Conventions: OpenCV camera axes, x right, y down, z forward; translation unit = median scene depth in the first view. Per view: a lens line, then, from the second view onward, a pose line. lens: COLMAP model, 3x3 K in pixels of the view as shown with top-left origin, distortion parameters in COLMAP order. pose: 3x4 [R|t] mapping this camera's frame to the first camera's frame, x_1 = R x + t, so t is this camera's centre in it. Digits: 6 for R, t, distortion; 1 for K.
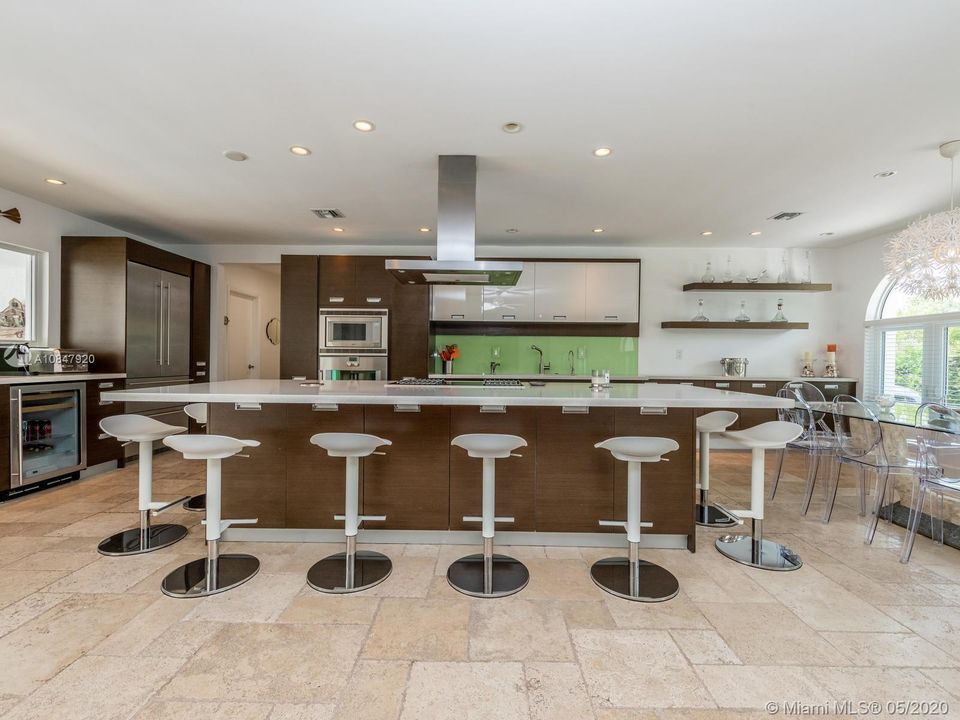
lens RADIAL K [[503.2, 0, 471.3], [0, 503.2, 361.2], [0, 0, 1]] dist [0.019176, -0.014872]
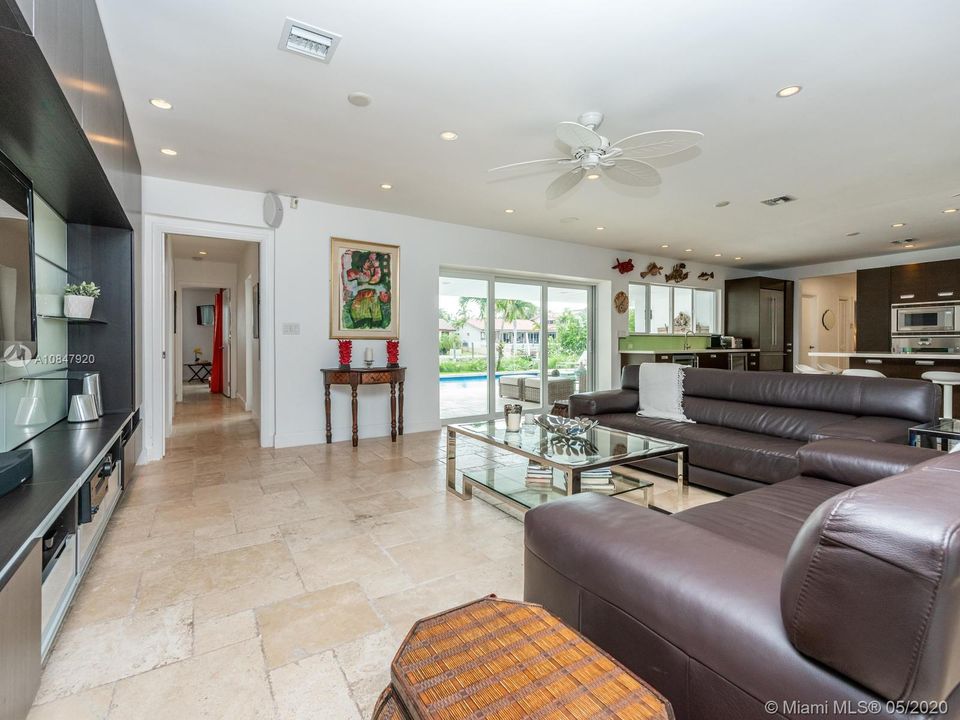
lens RADIAL K [[435.2, 0, 479.4], [0, 435.2, 347.4], [0, 0, 1]] dist [-0.001406, -0.000986]
pose [[0.556029, -0.001539, -0.831162, 0.062322], [0.003488, 0.999994, 0.000482, 0.010773], [0.831156, -0.003167, 0.556030, -0.581694]]
